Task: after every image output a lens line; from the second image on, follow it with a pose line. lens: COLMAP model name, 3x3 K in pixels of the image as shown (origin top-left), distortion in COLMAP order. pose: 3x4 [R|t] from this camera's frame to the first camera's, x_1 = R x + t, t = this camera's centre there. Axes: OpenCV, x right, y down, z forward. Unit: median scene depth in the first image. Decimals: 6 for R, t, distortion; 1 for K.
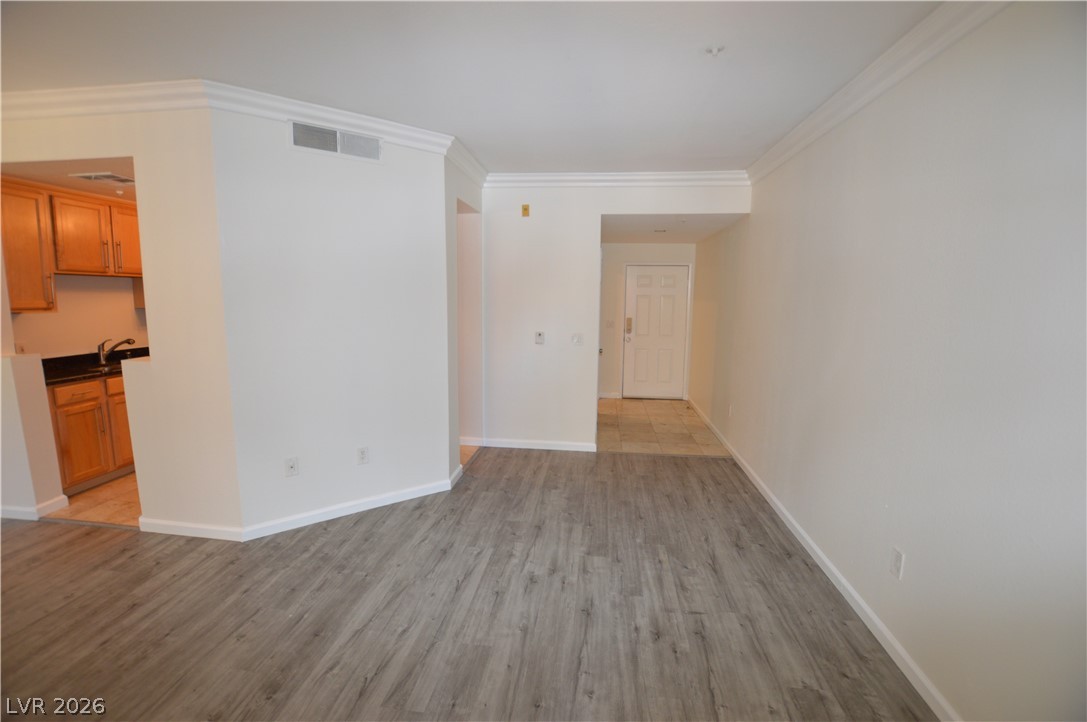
lens RADIAL K [[485.9, 0, 543.6], [0, 485.9, 359.0], [0, 0, 1]] dist [-0.028555, 0.002110]
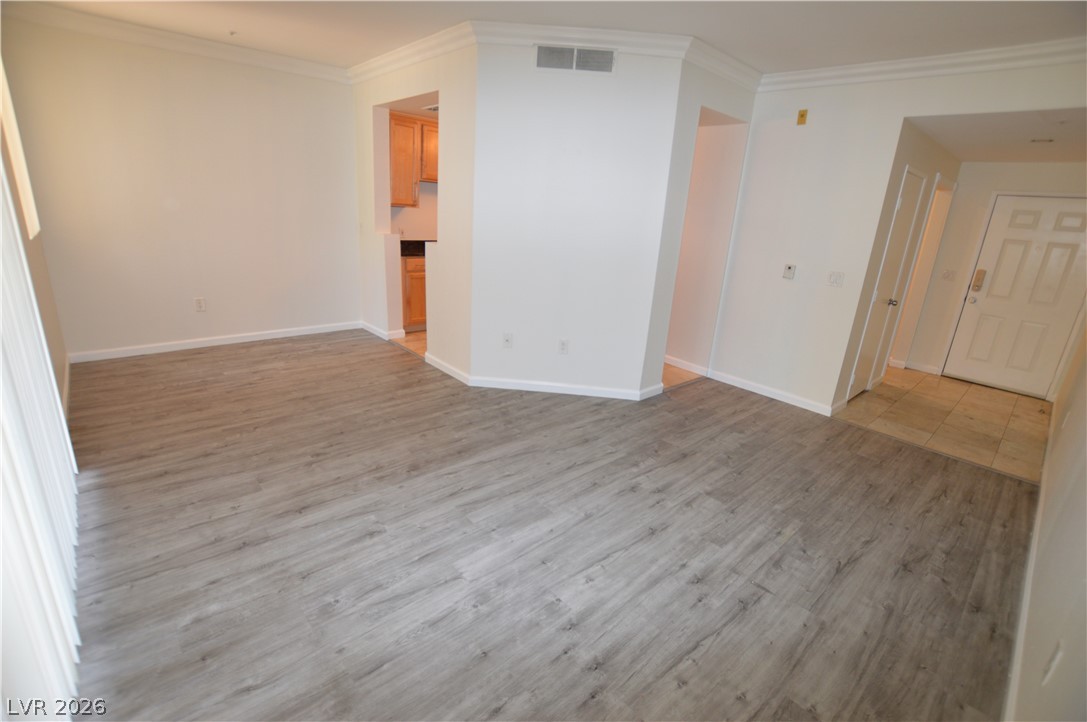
lens RADIAL K [[485.9, 0, 543.2], [0, 485.9, 362.6], [0, 0, 1]] dist [-0.028555, 0.002110]
pose [[0.754937, 0.240688, -0.610032, 0.346468], [-0.147181, 0.968669, 0.200045, 0.009177], [0.639068, -0.061236, 0.766709, 0.073298]]
